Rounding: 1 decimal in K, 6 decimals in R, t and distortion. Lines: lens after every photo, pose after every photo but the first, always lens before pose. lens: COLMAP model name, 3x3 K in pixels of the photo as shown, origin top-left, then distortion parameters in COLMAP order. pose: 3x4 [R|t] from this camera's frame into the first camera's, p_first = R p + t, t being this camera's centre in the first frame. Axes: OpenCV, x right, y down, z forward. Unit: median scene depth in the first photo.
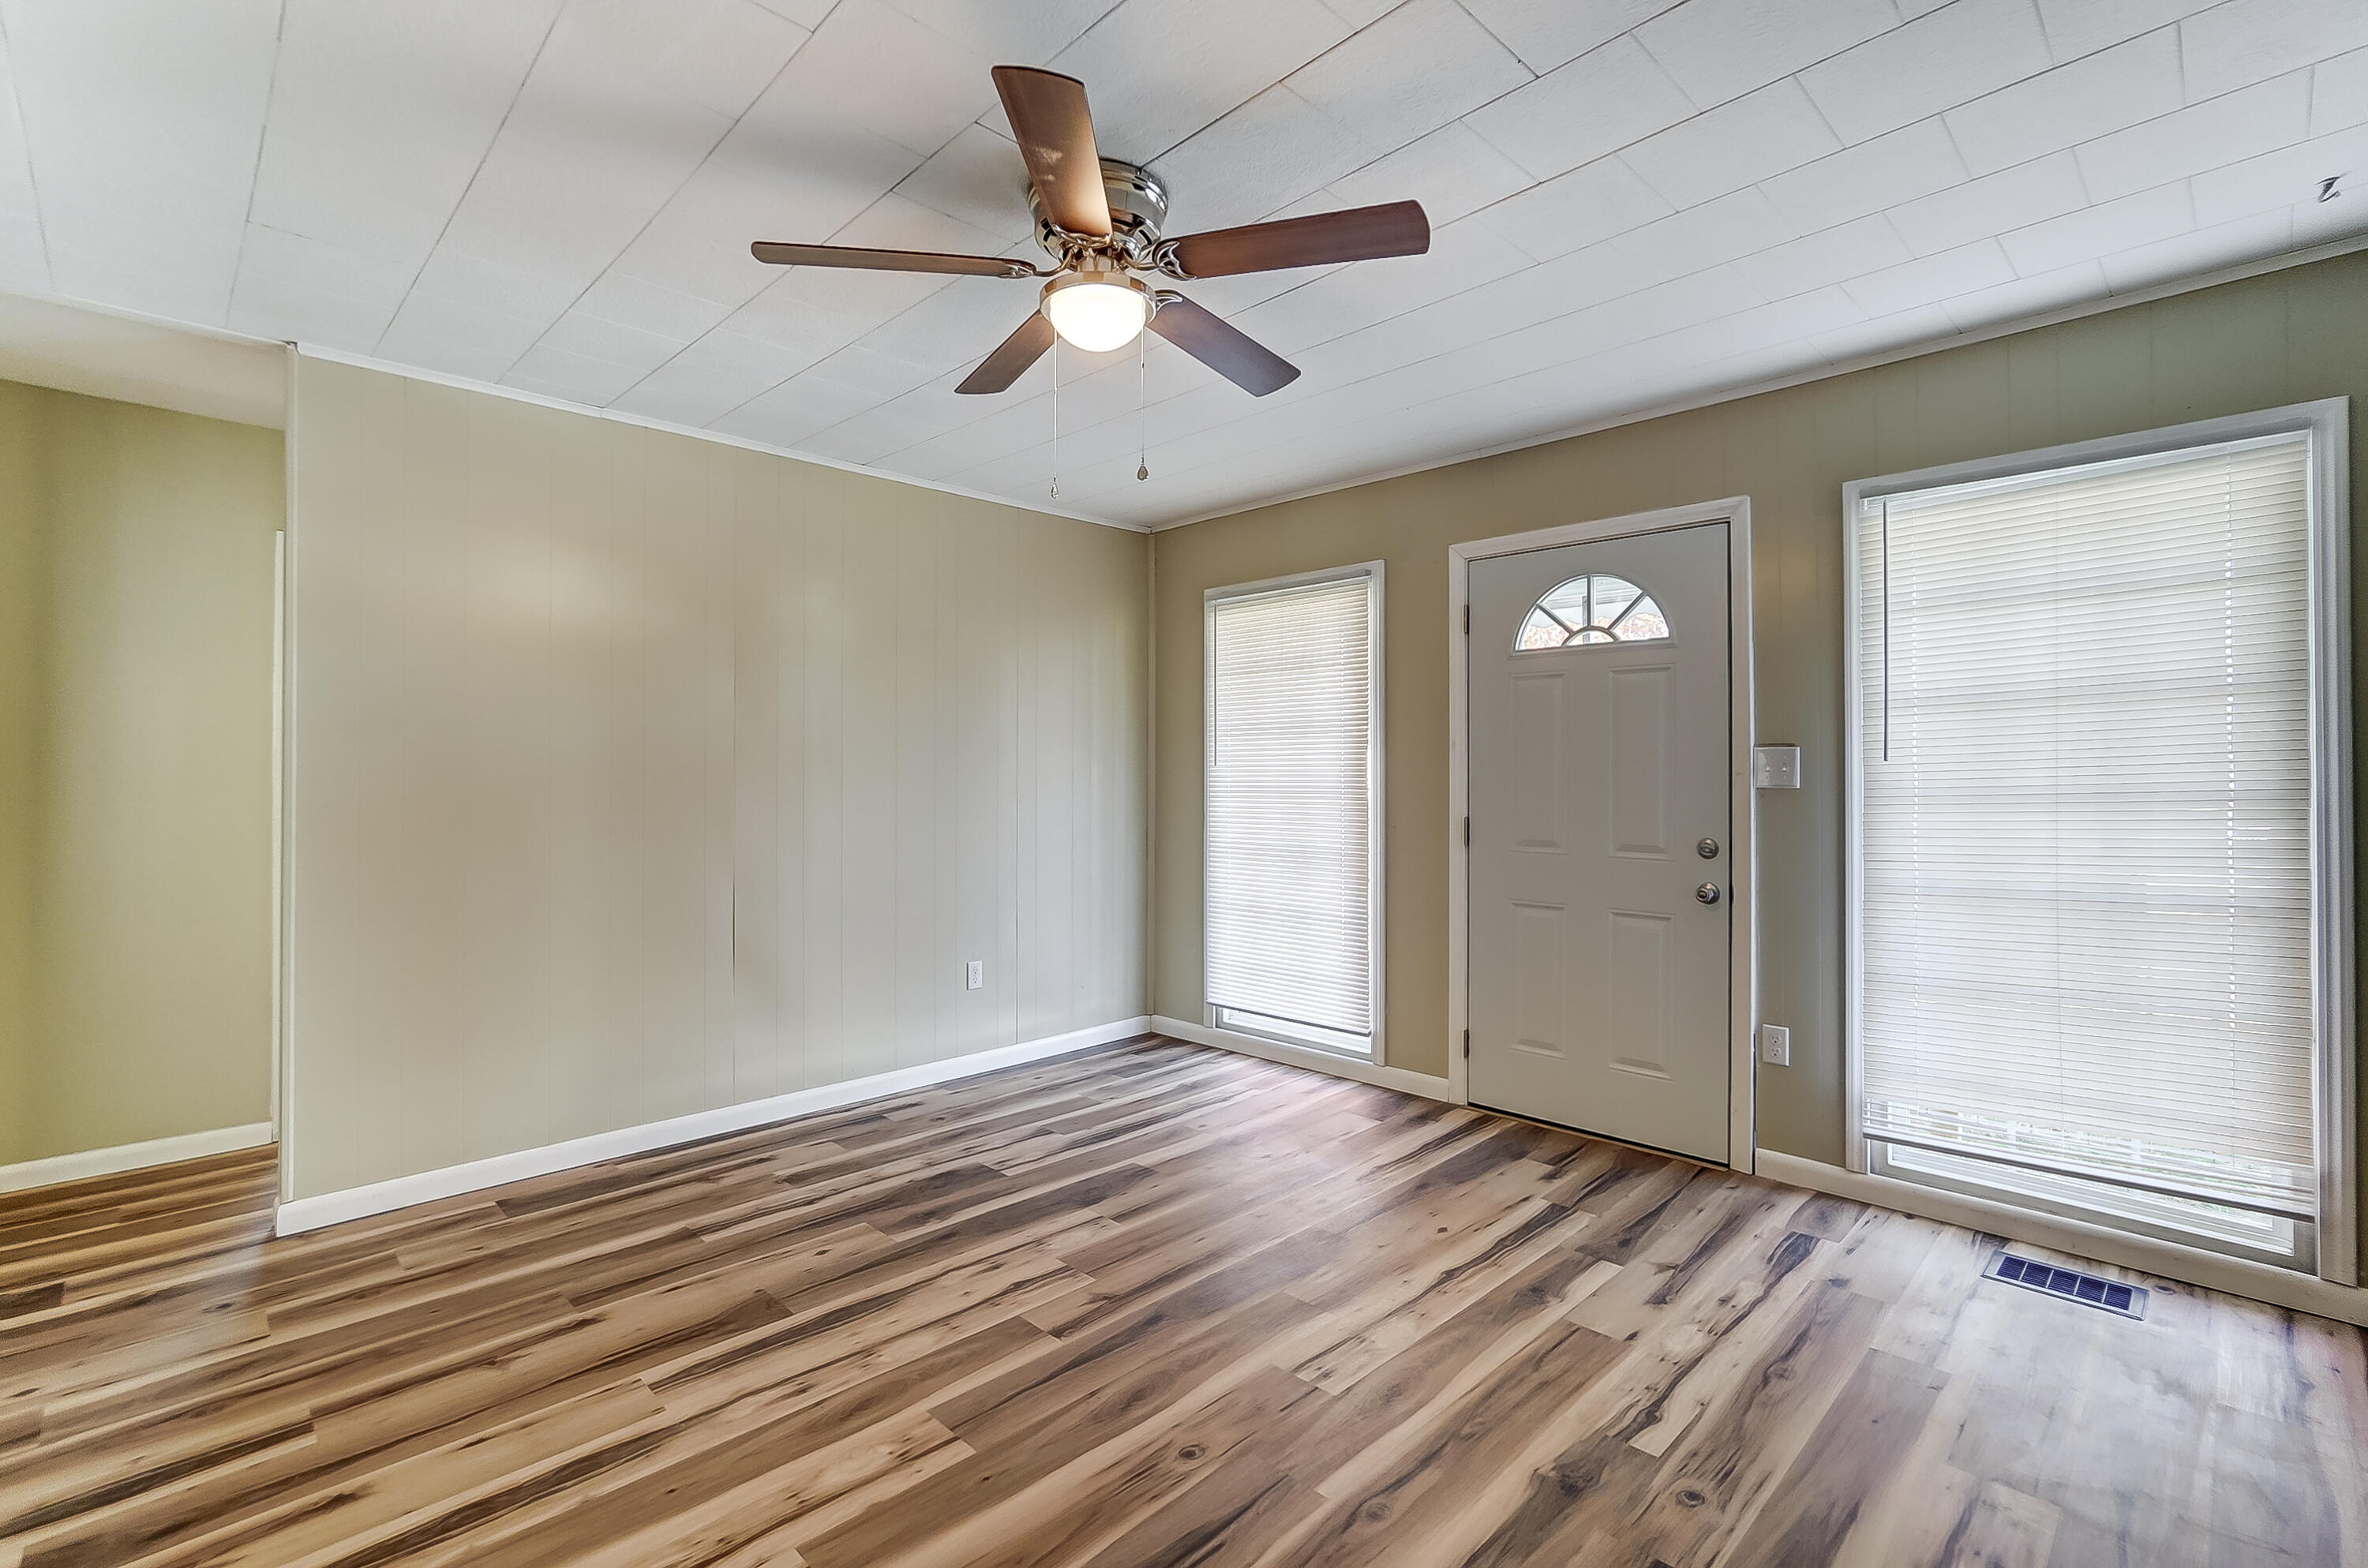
lens RADIAL K [[1081.8, 0, 1184.0], [0, 1081.8, 784.0], [0, 0, 1]] dist [-0.014081, 0.001247]
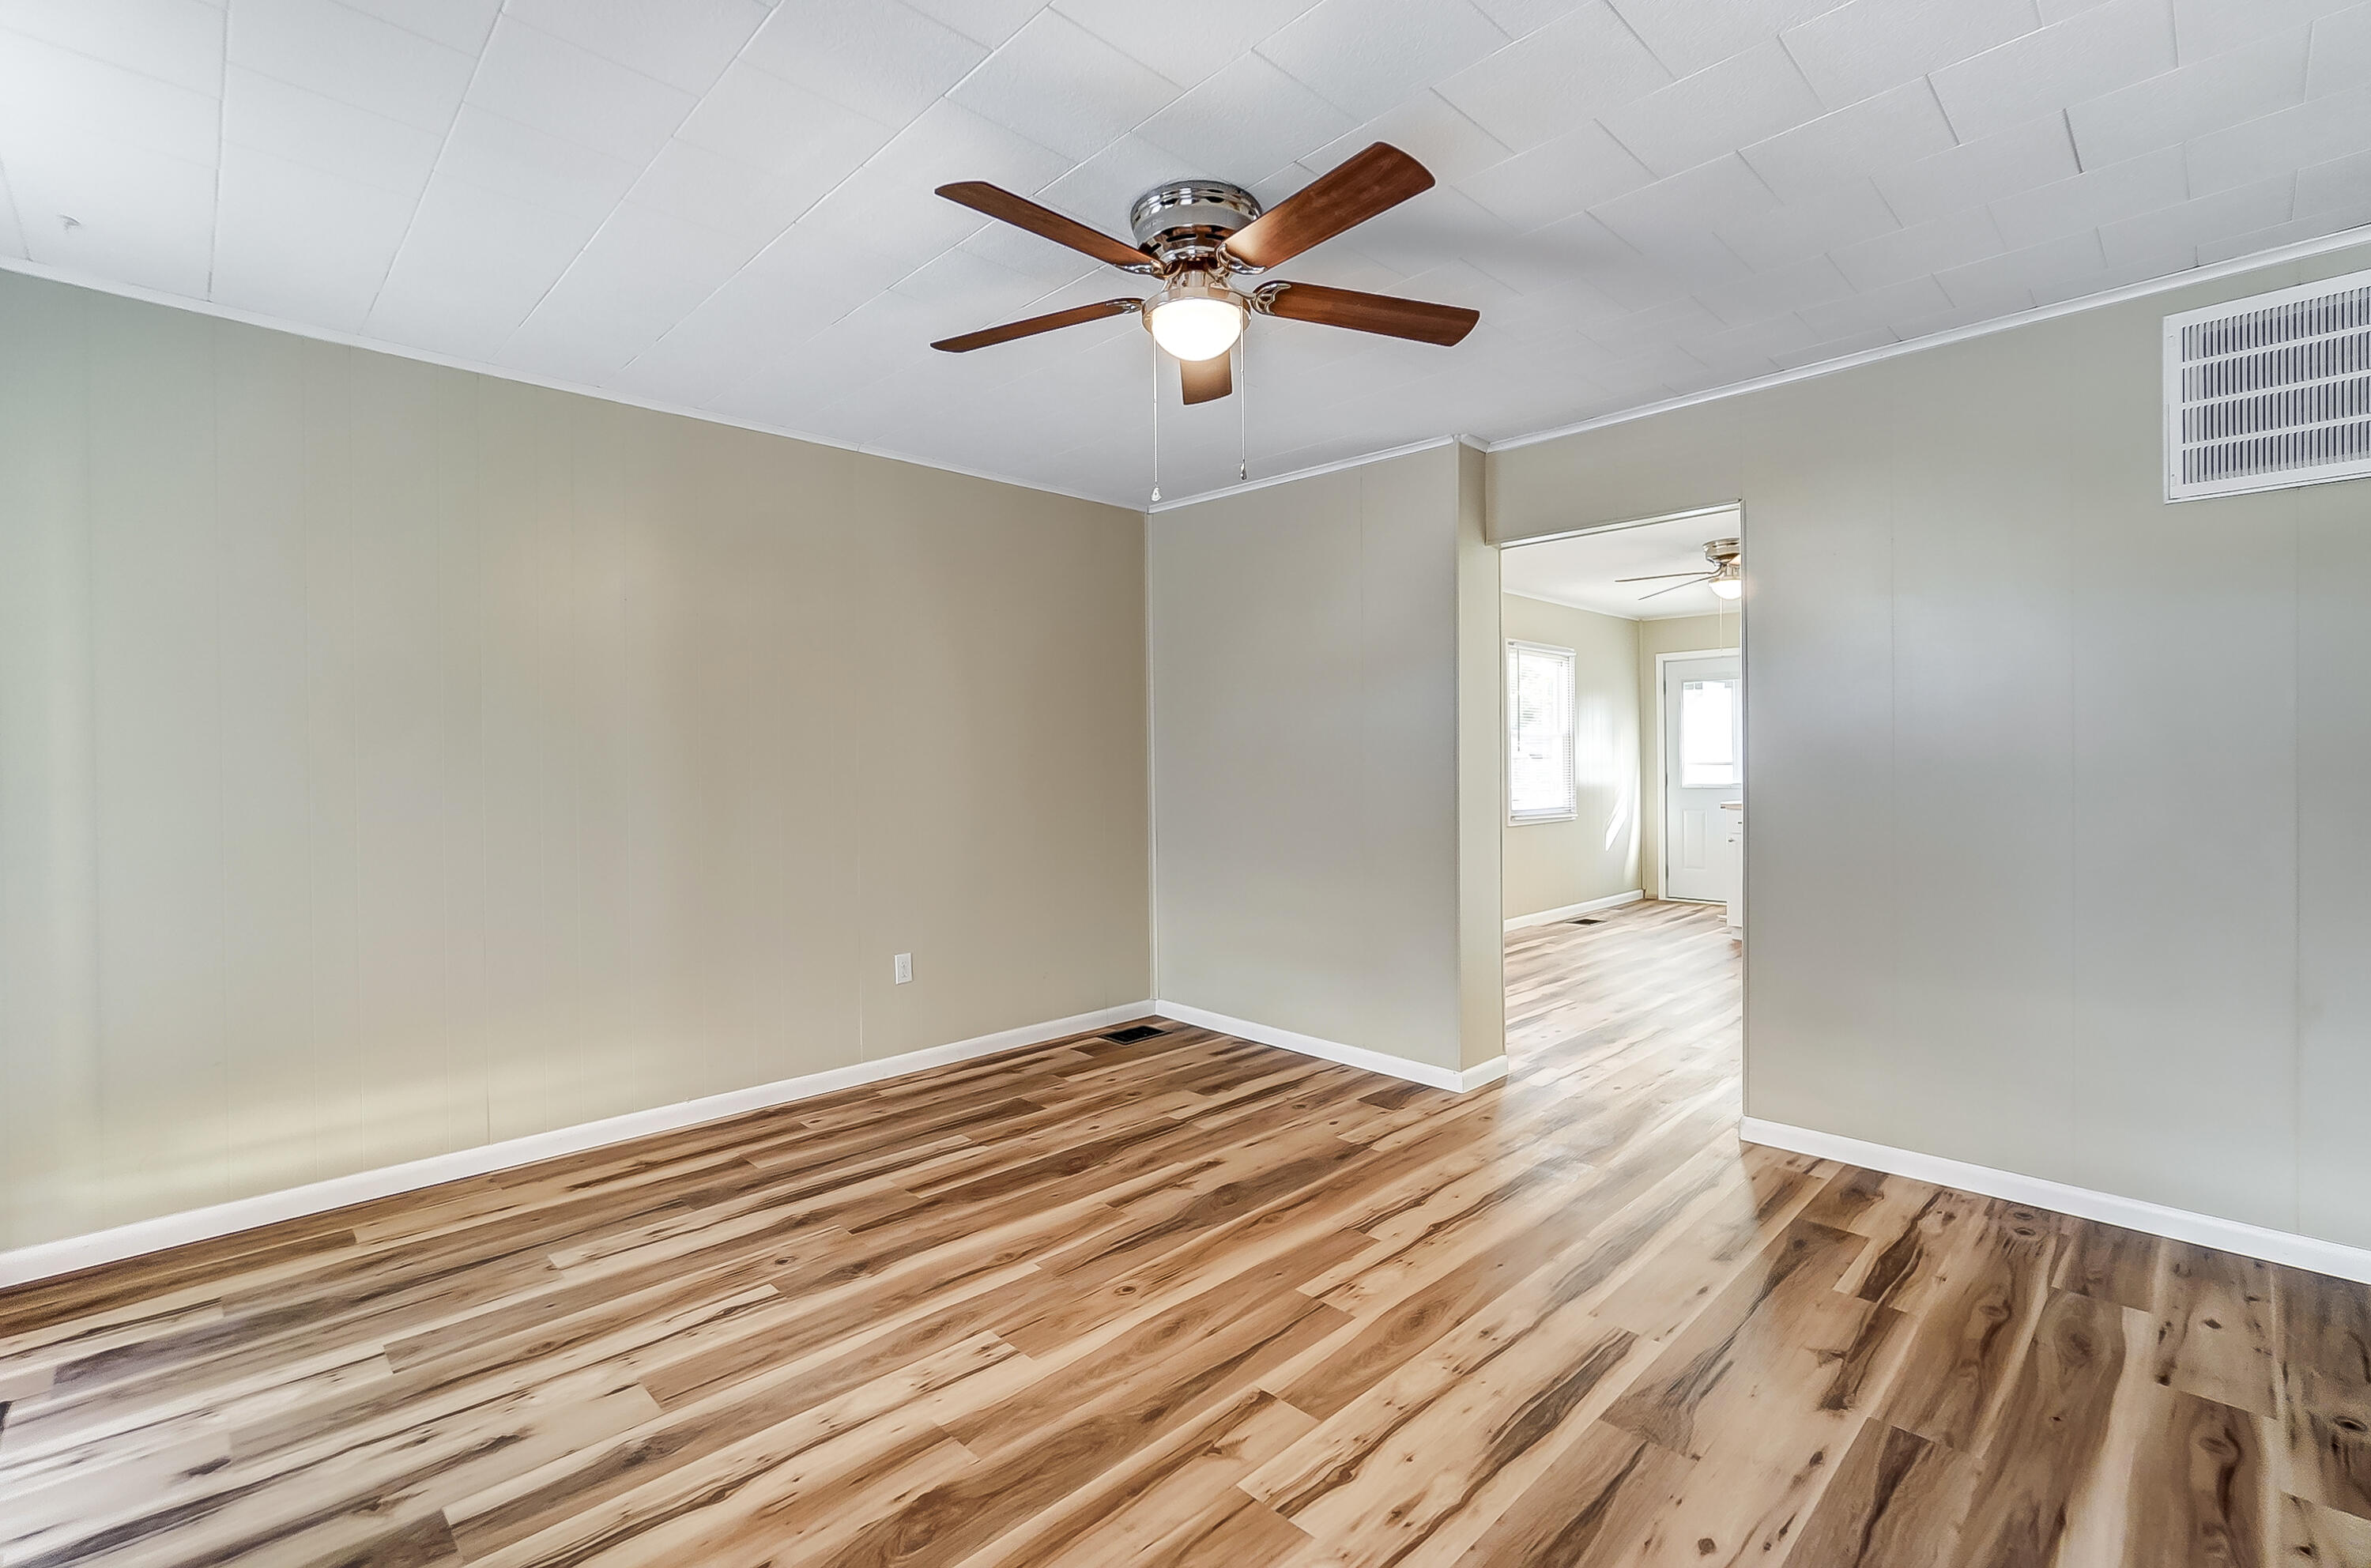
lens RADIAL K [[1048.5, 0, 1178.6], [0, 1048.5, 762.8], [0, 0, 1]] dist [-0.017083, 0.000615]
pose [[-0.999900, 0.010526, 0.009496, -0.047820], [0.010625, 0.999889, 0.010419, -0.009249], [-0.009385, 0.010519, -0.999901, 1.448541]]
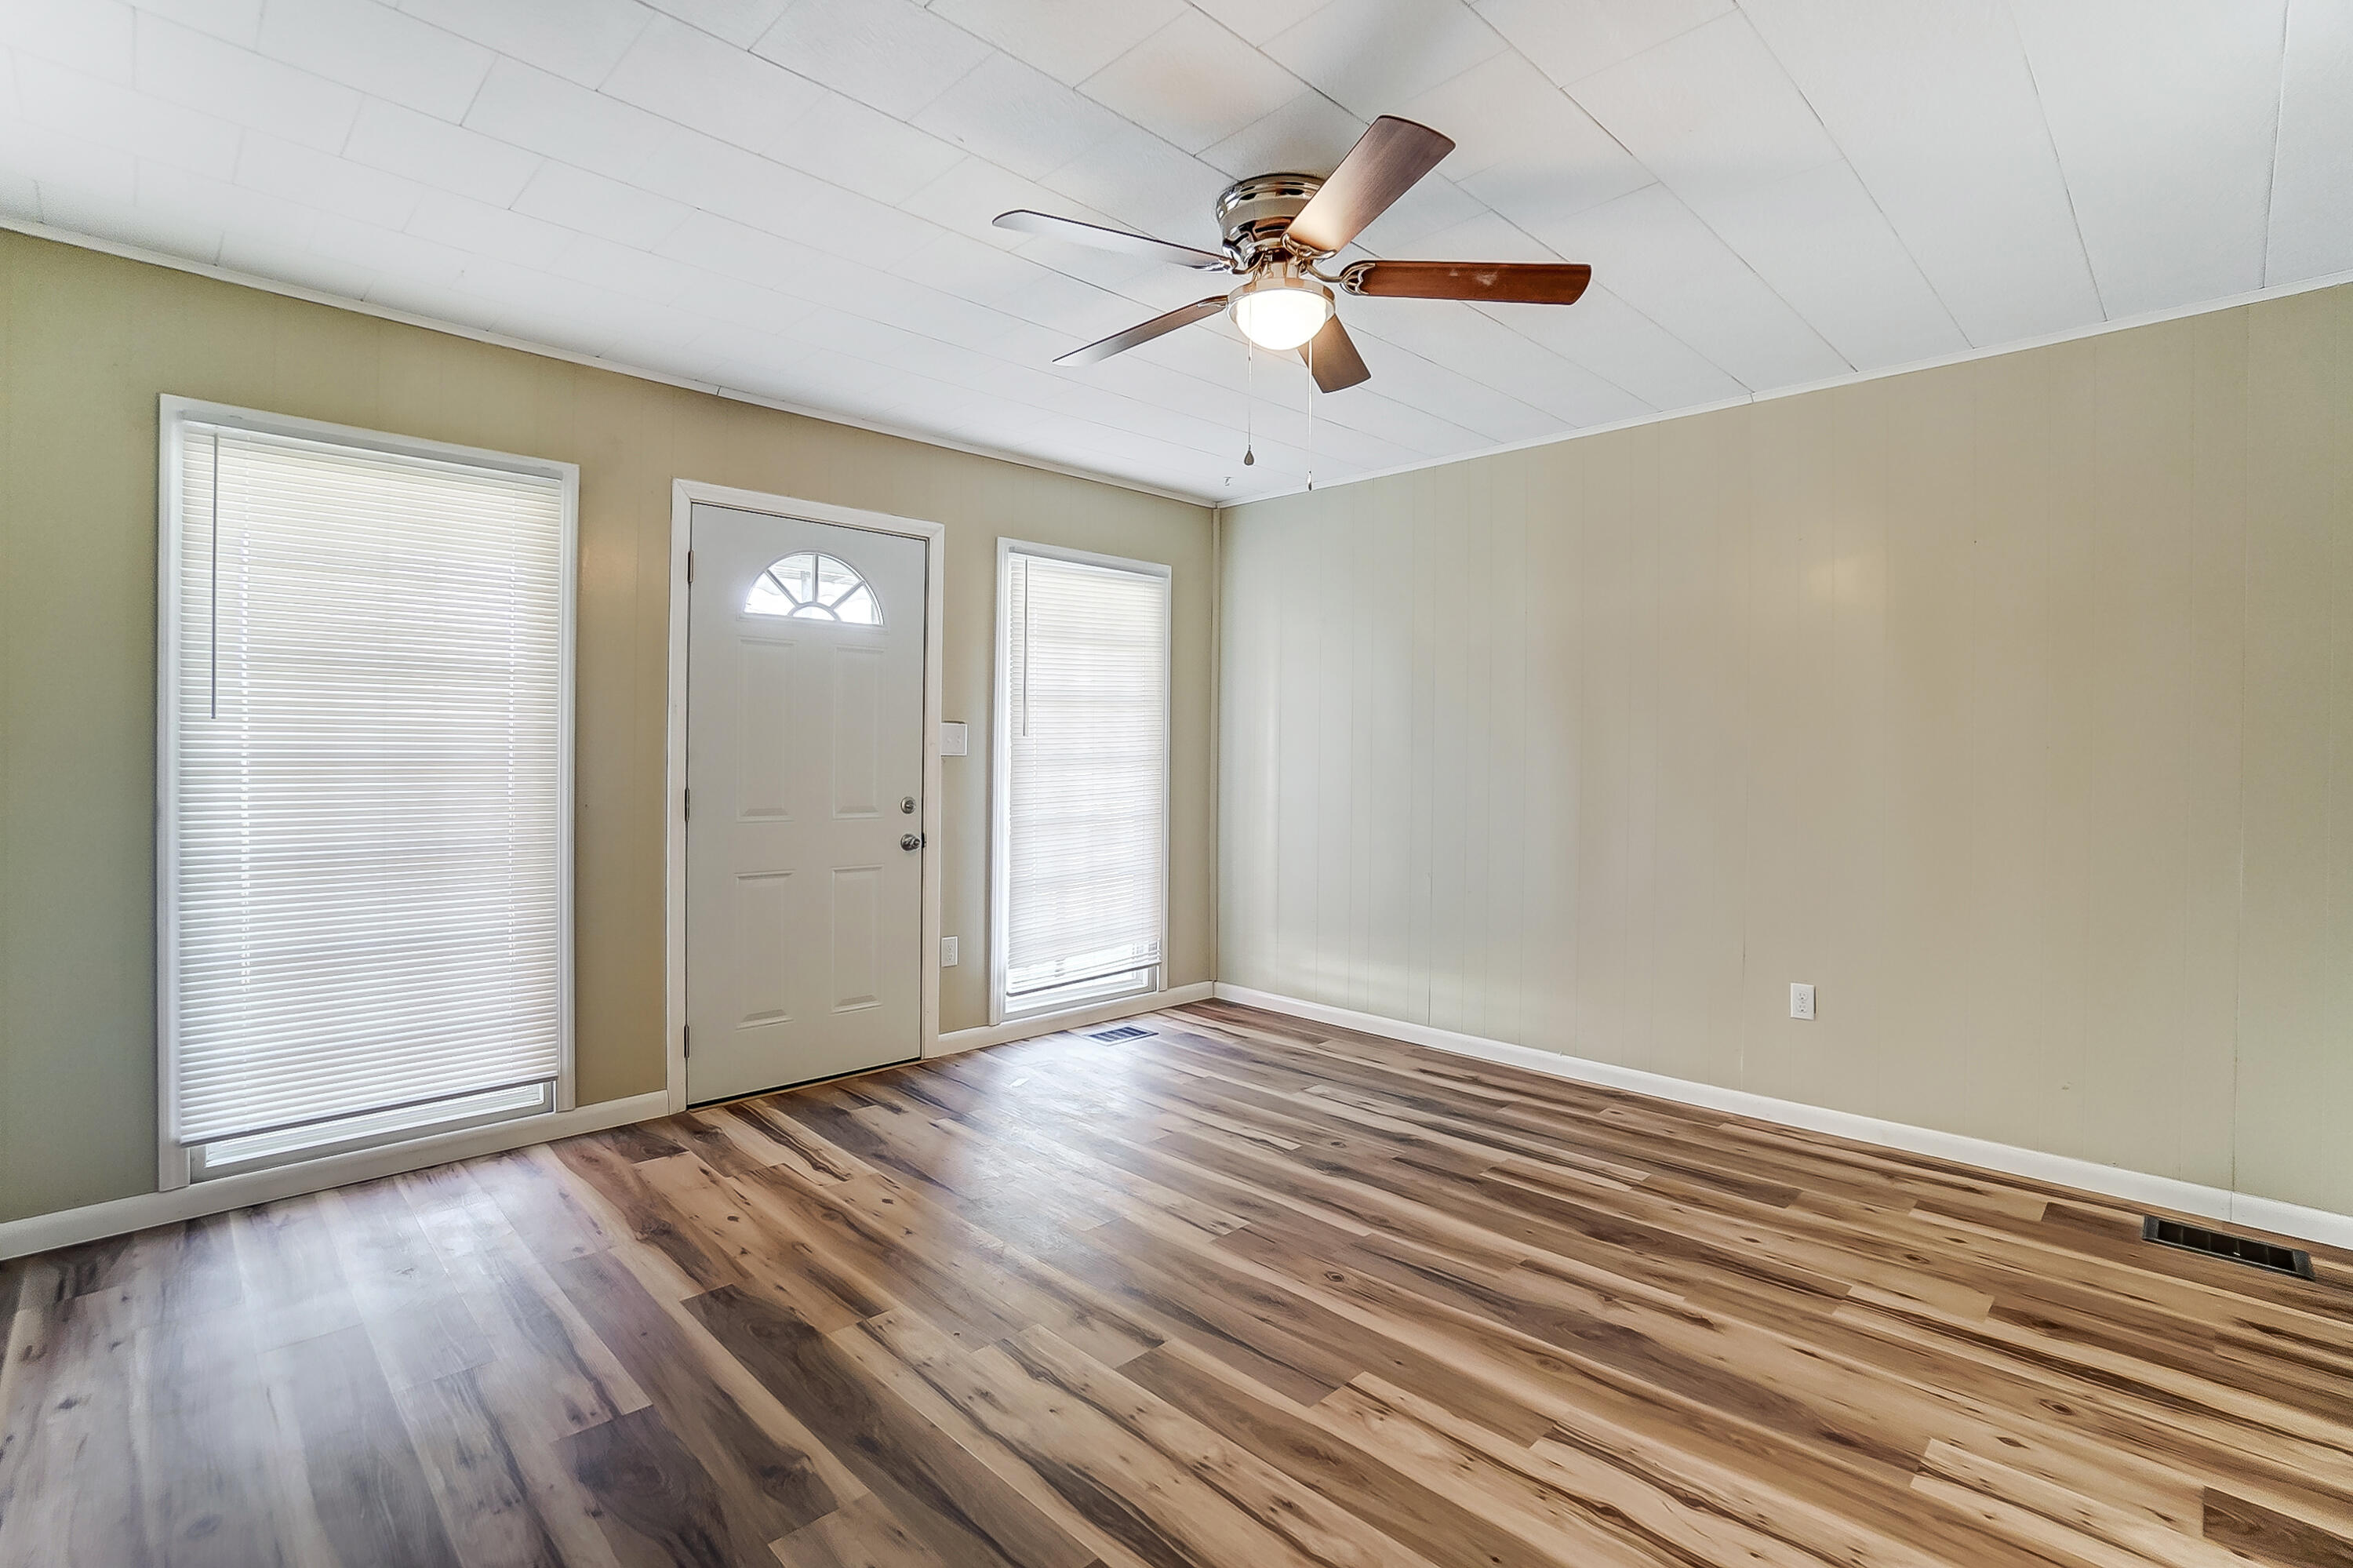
lens RADIAL K [[1089.0, 0, 1176.5], [0, 1089.0, 784.0], [0, 0, 1]] dist [-0.066272, 0.022703]
pose [[-0.005081, -0.029590, 0.999549, -0.811341], [-0.000769, 0.999562, 0.029586, -0.000324], [-0.999987, -0.000619, -0.005102, 0.777745]]
